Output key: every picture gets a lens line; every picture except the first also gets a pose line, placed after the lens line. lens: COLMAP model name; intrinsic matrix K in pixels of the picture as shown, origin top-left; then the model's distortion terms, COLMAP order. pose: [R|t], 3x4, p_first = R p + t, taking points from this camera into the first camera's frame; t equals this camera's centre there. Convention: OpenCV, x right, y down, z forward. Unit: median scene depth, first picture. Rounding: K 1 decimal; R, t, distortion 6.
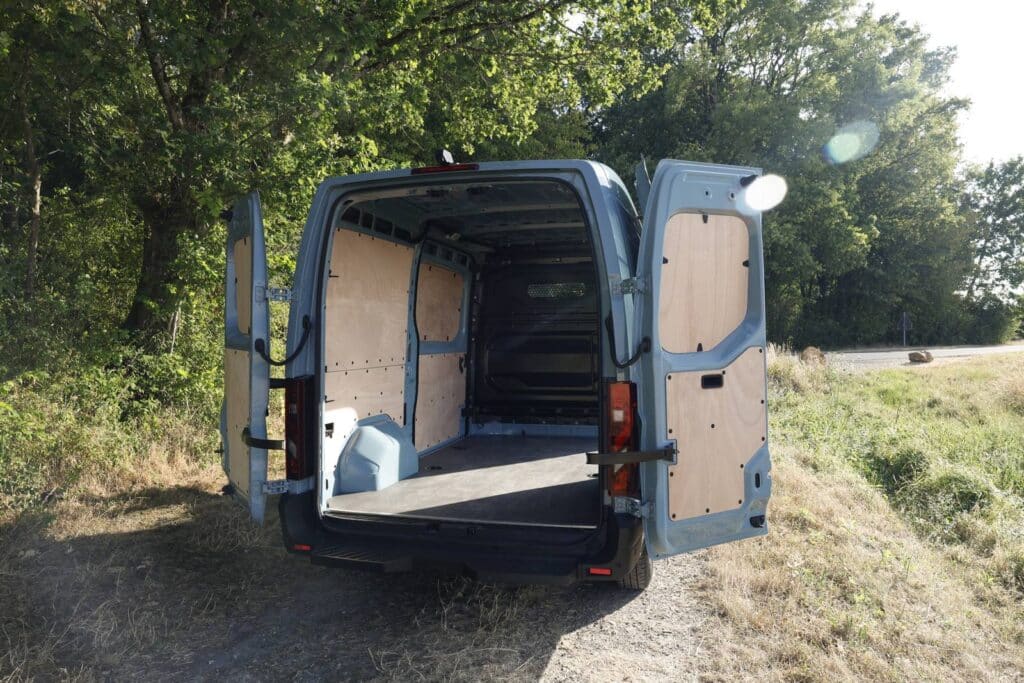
lens RADIAL K [[699.7, 0, 512.0], [0, 699.7, 341.5], [0, 0, 1]] dist [-0.002552, -0.001508]
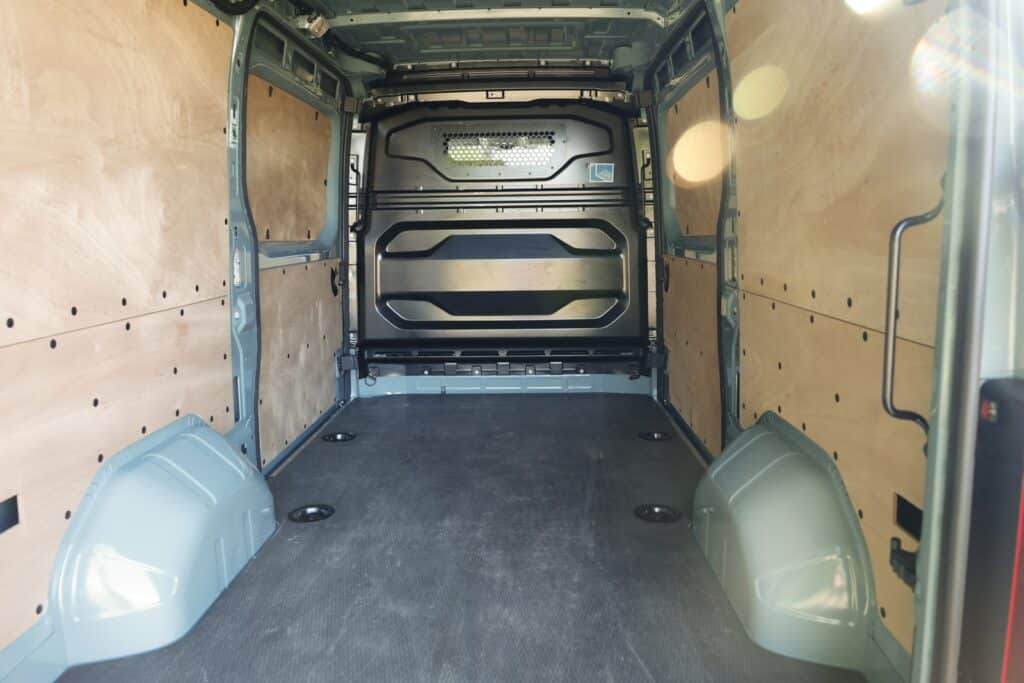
lens RADIAL K [[699.7, 0, 512.0], [0, 699.7, 341.5], [0, 0, 1]] dist [-0.002552, -0.001508]
pose [[0.974289, -0.043094, 0.221143, -0.059643], [0.008647, 0.987966, 0.154428, -0.005665], [-0.225137, -0.148545, 0.962937, 0.409647]]
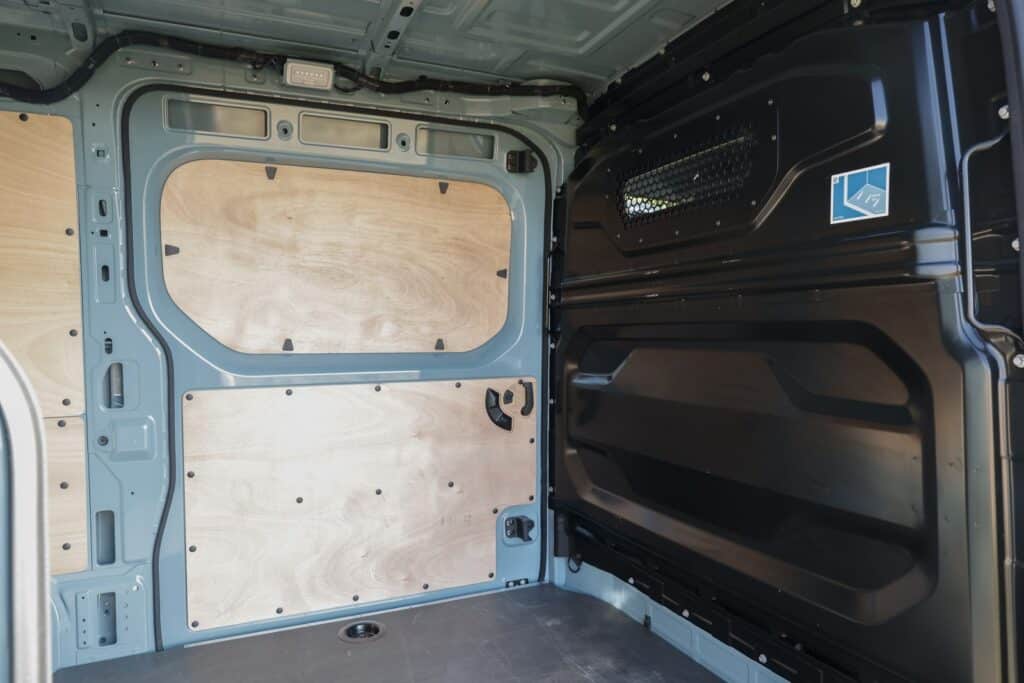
lens RADIAL K [[699.7, 0, 512.0], [0, 699.7, 341.5], [0, 0, 1]] dist [-0.002552, -0.001508]
pose [[0.619645, 0.008736, -0.784833, 0.246395], [0.006720, 0.999842, 0.016435, -0.012578], [0.784853, -0.015458, 0.619489, 0.750757]]
